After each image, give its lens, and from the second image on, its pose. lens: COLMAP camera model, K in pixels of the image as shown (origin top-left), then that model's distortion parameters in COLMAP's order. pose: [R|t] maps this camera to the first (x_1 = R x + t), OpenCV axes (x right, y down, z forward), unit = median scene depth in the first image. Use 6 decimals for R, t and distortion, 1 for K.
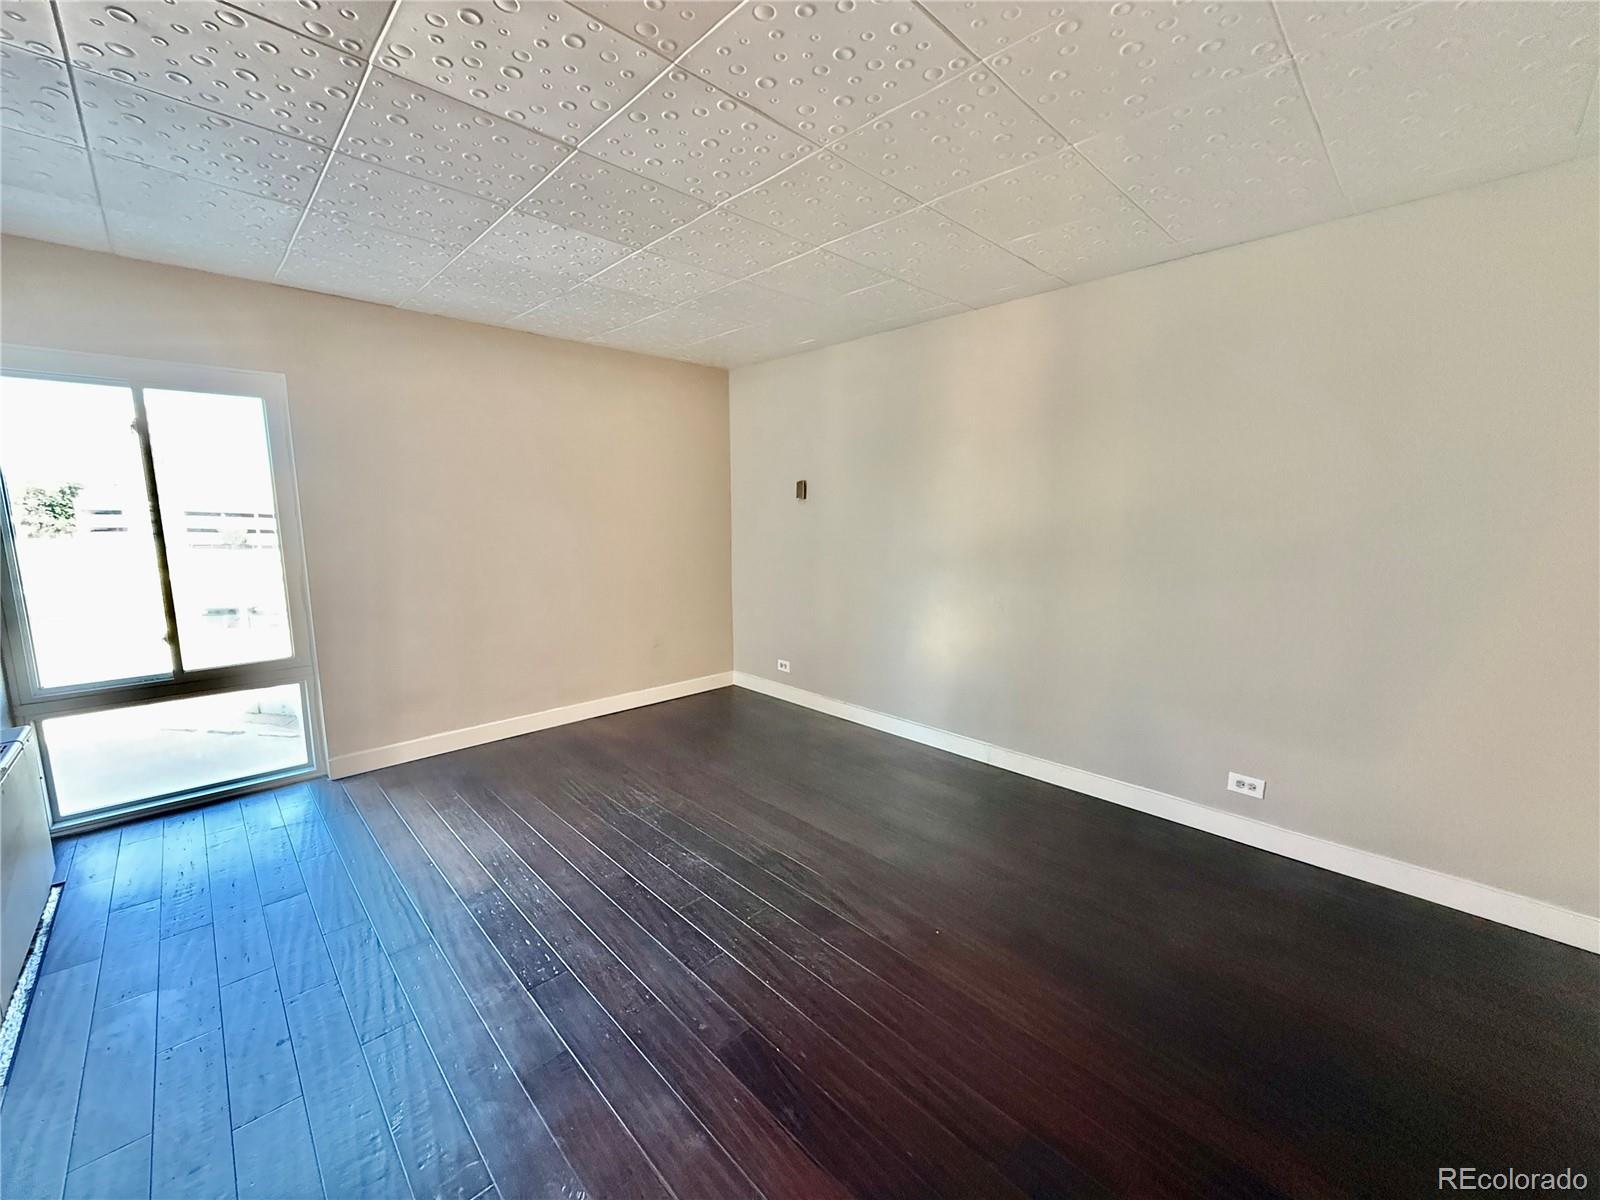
lens RADIAL K [[638.9, 0, 800.0], [0, 638.9, 600.0], [0, 0, 1]] dist [0.001487, -0.000012]
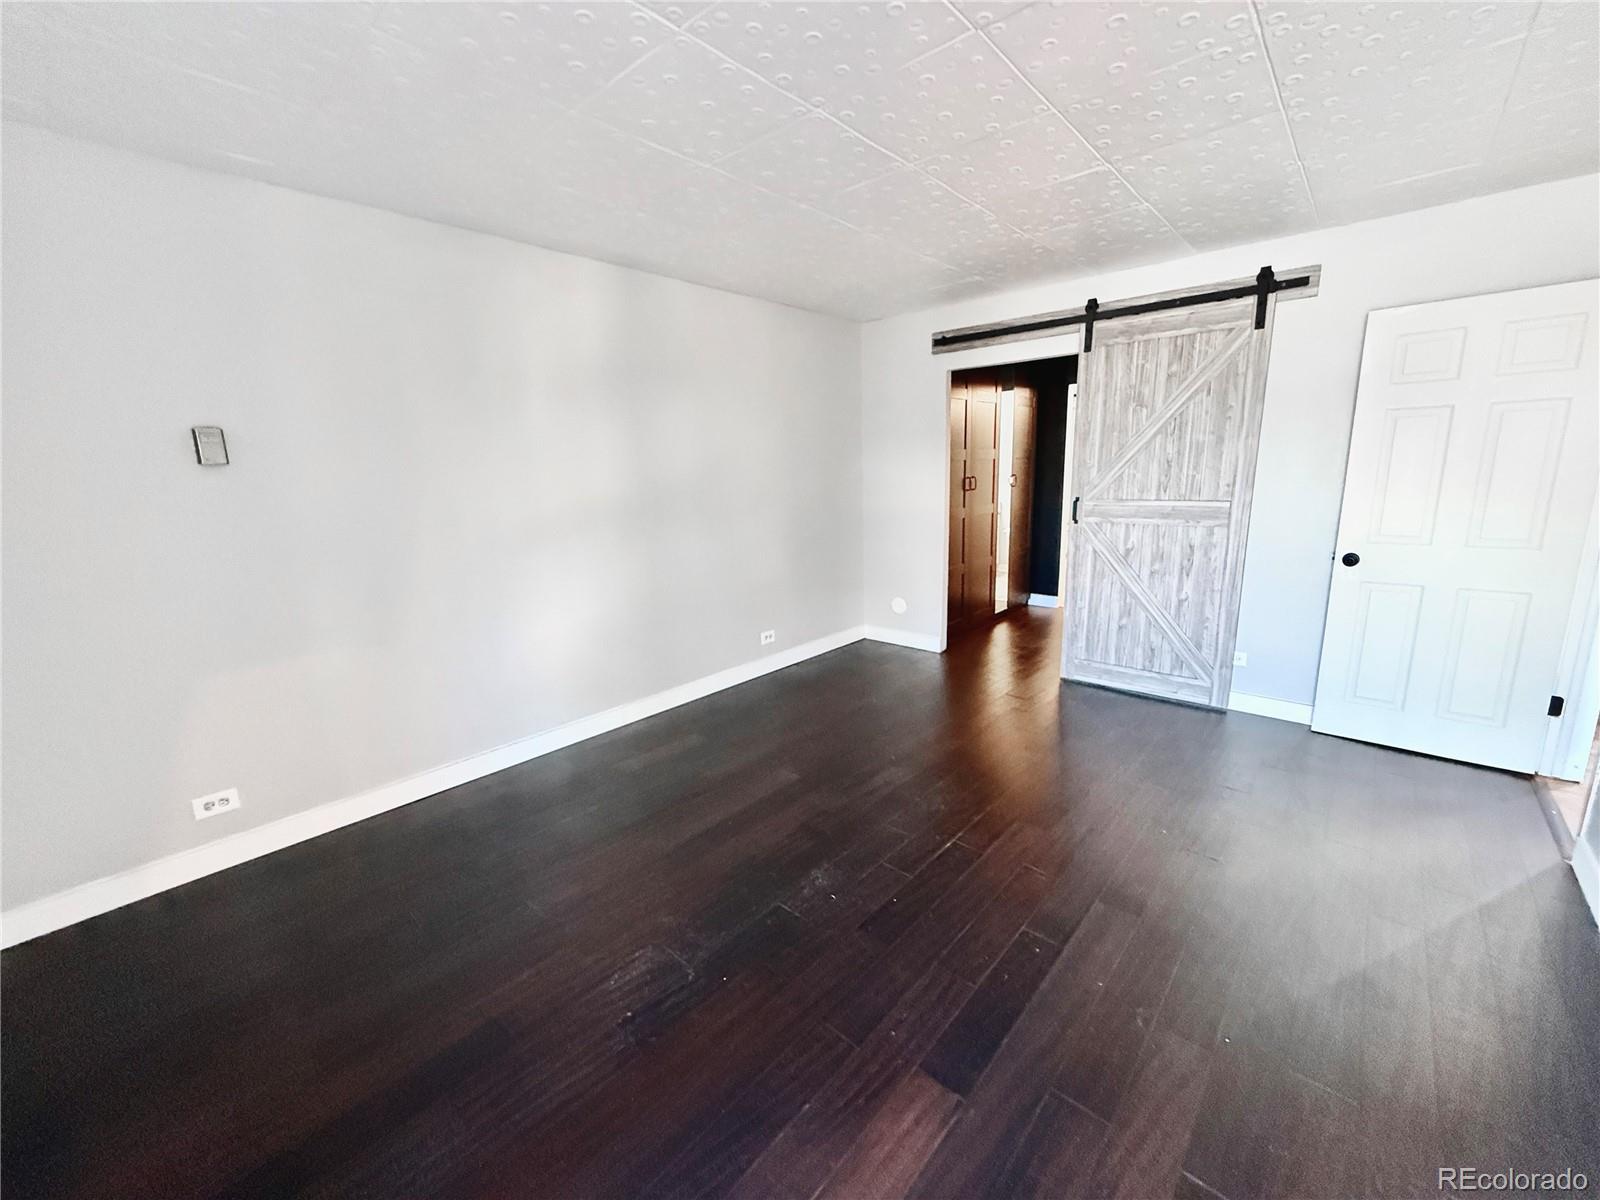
lens RADIAL K [[638.9, 0, 800.0], [0, 638.9, 600.0], [0, 0, 1]] dist [0.001487, -0.000012]
pose [[-0.063902, -0.200948, 0.977515, -0.628550], [0.177584, 0.961595, 0.209284, -0.089810], [-0.982029, 0.186964, -0.025763, 0.665026]]
